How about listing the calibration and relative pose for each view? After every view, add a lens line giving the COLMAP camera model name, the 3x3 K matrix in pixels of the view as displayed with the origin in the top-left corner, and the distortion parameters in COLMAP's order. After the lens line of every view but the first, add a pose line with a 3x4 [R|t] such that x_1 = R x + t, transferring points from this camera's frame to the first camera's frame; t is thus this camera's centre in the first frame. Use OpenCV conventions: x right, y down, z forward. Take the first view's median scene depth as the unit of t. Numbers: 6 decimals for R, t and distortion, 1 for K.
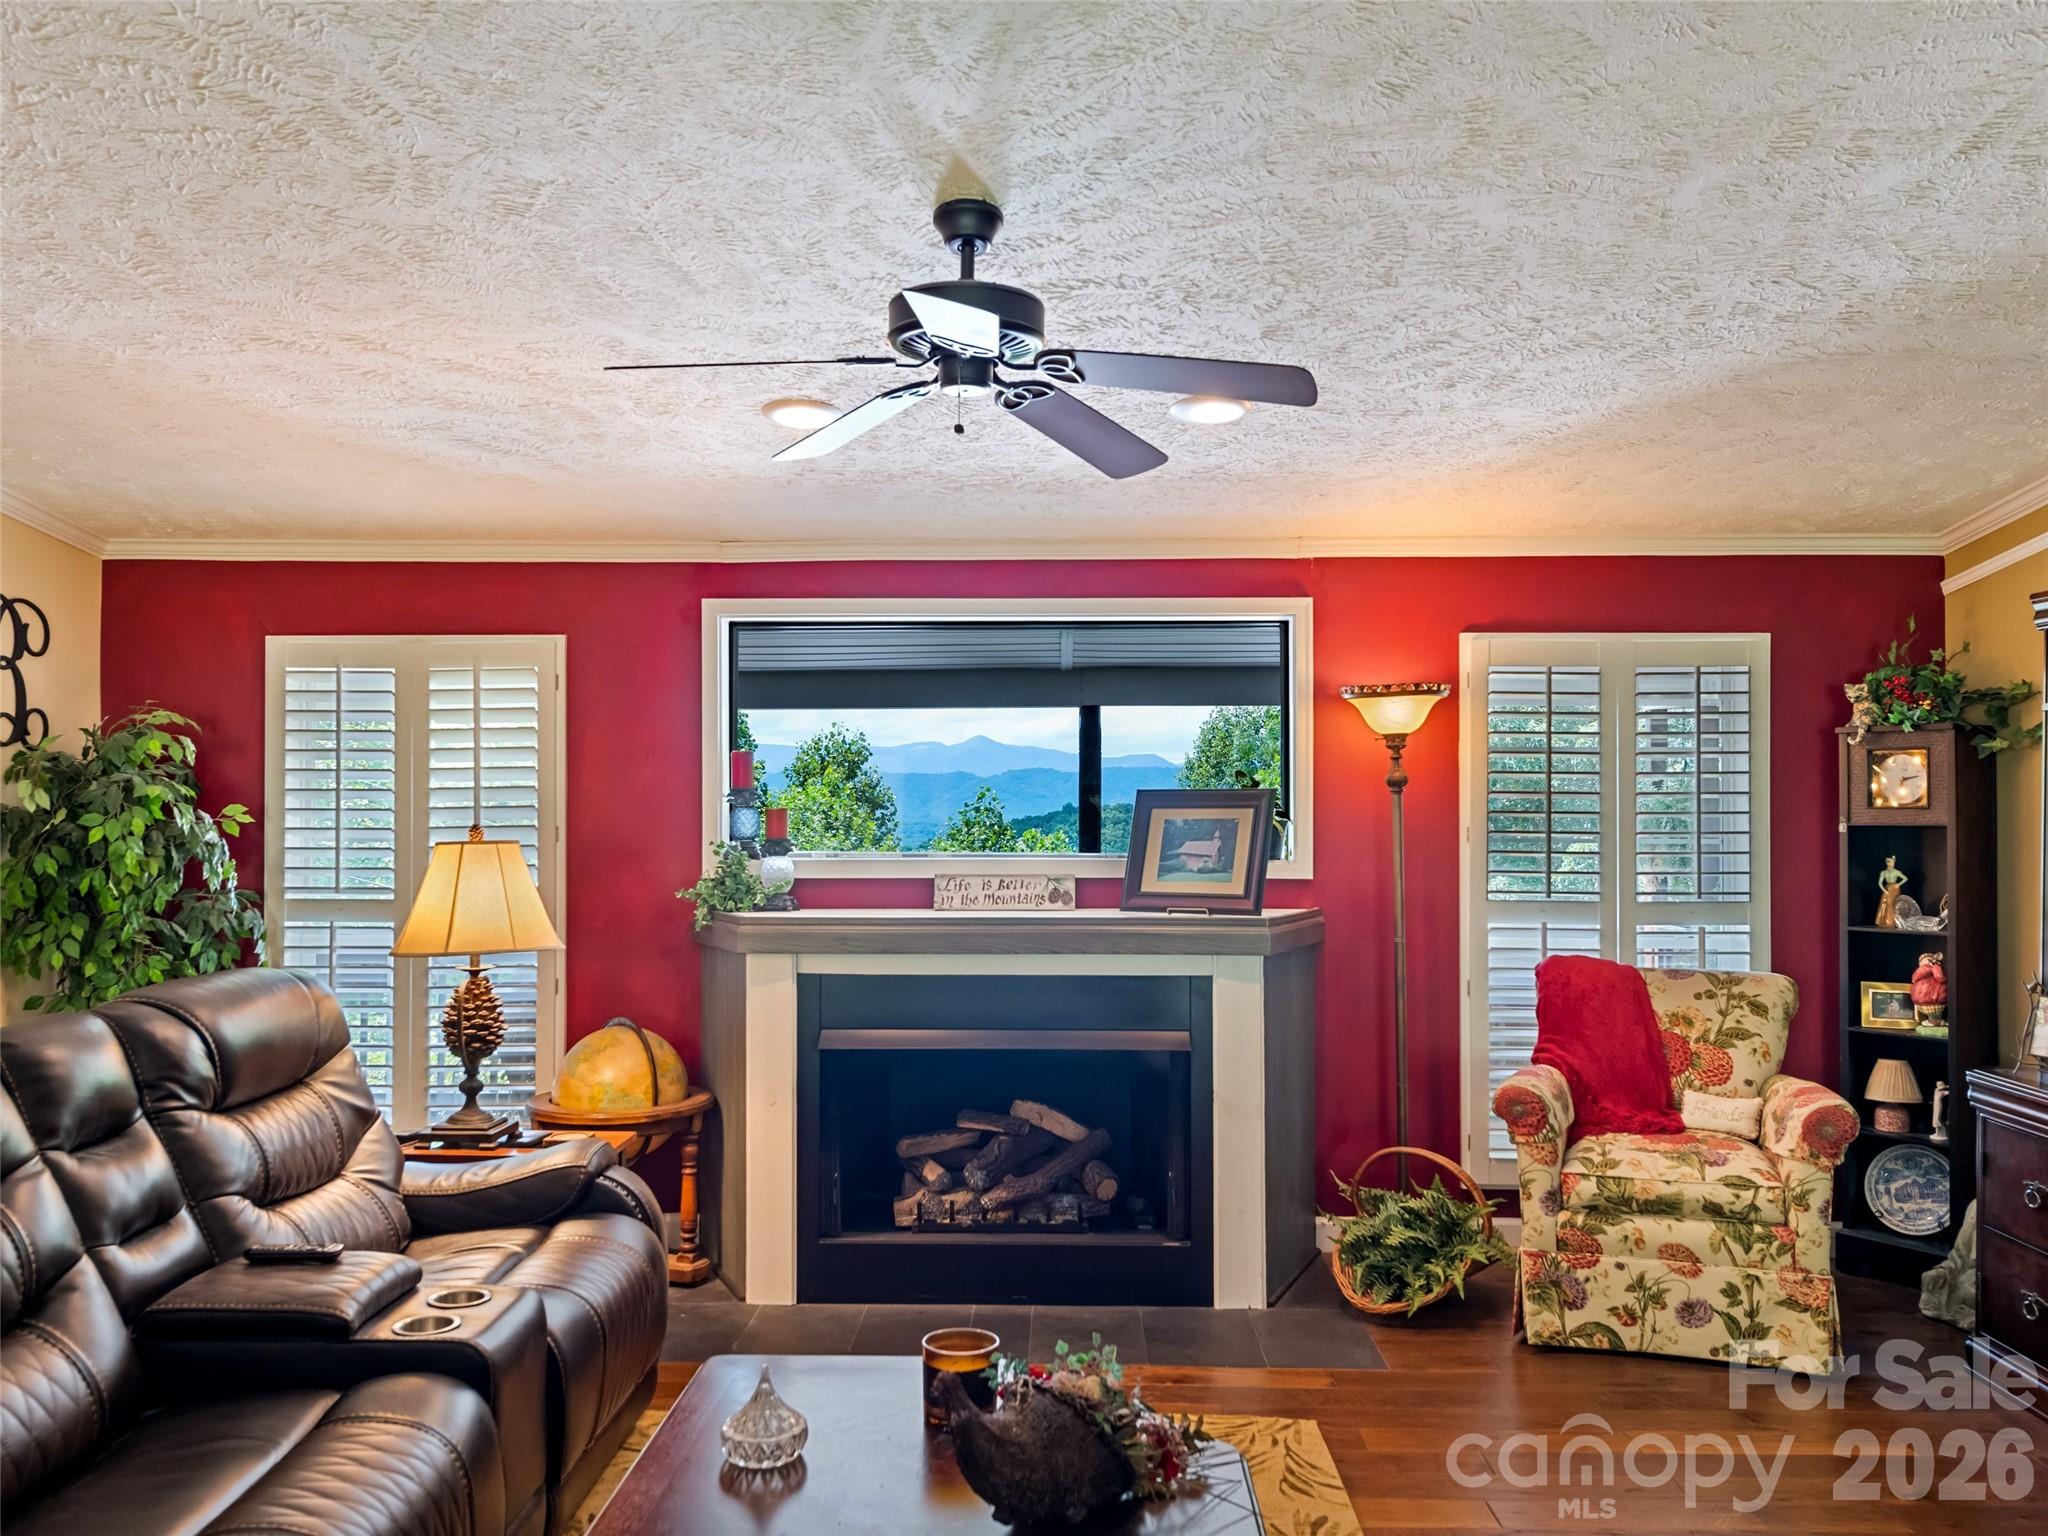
lens RADIAL K [[1569.8, 0, 1017.0], [0, 1569.8, 786.2], [0, 0, 1]] dist [0.036940, -0.030396]
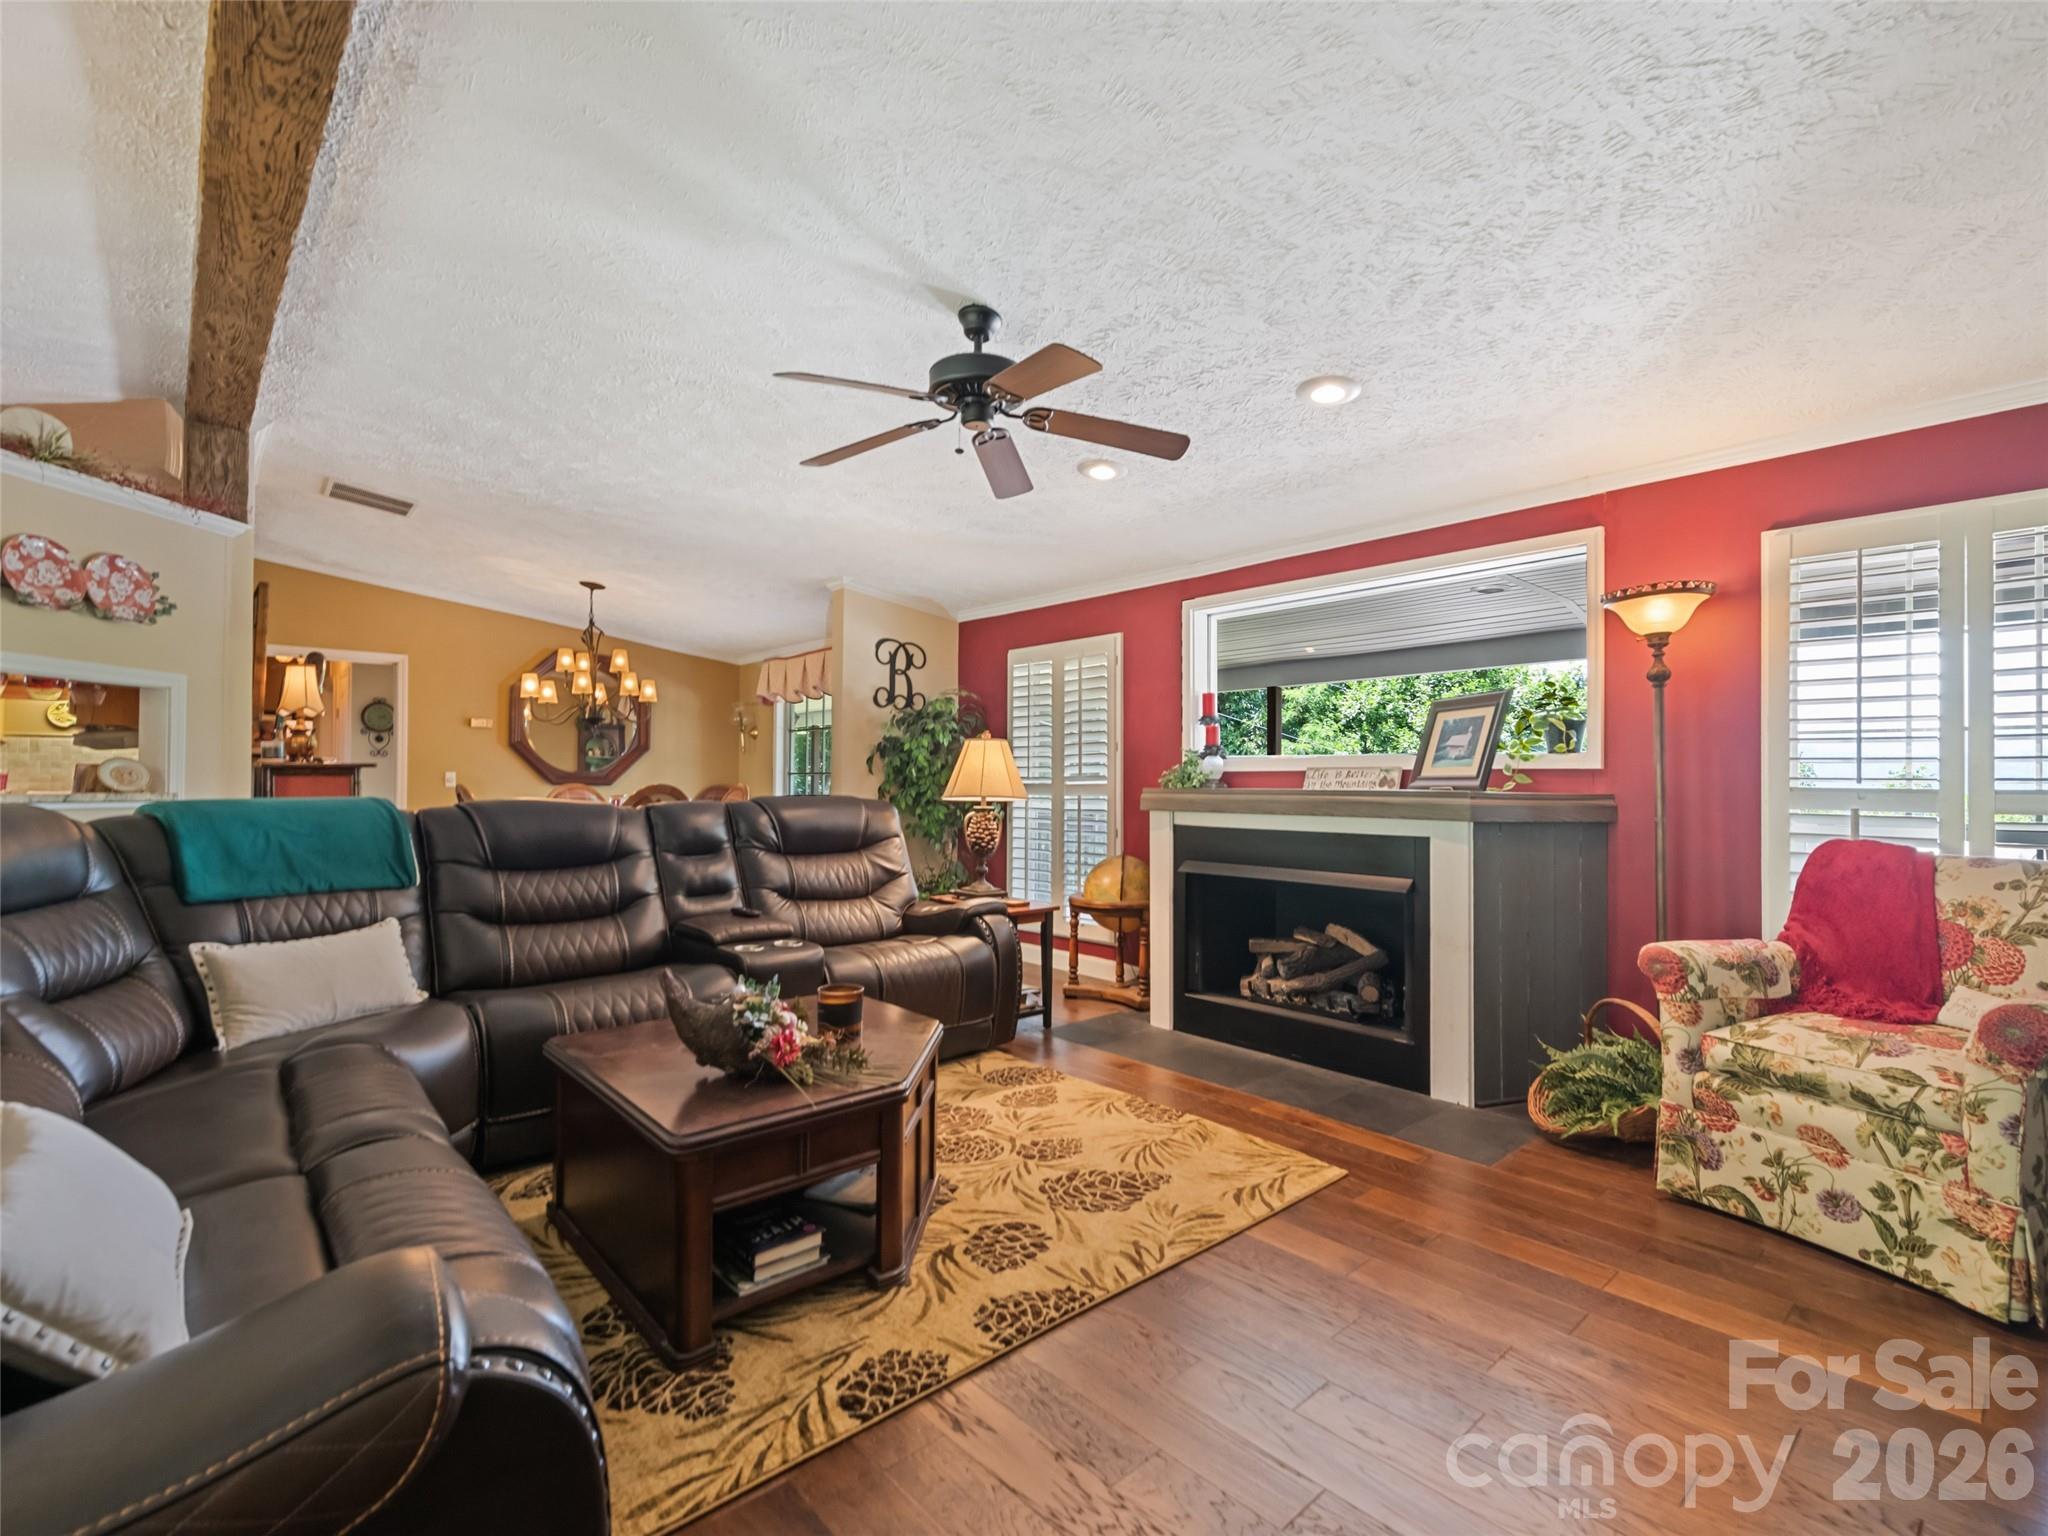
lens RADIAL K [[930.5, 0, 1035.5], [0, 930.5, 769.3], [0, 0, 1]] dist [0.015380, -0.004251]
pose [[0.696602, -0.007347, -0.717420, 0.440627], [0.008932, 0.999959, -0.001567, 0.063879], [0.717402, -0.005316, 0.696639, 0.243462]]
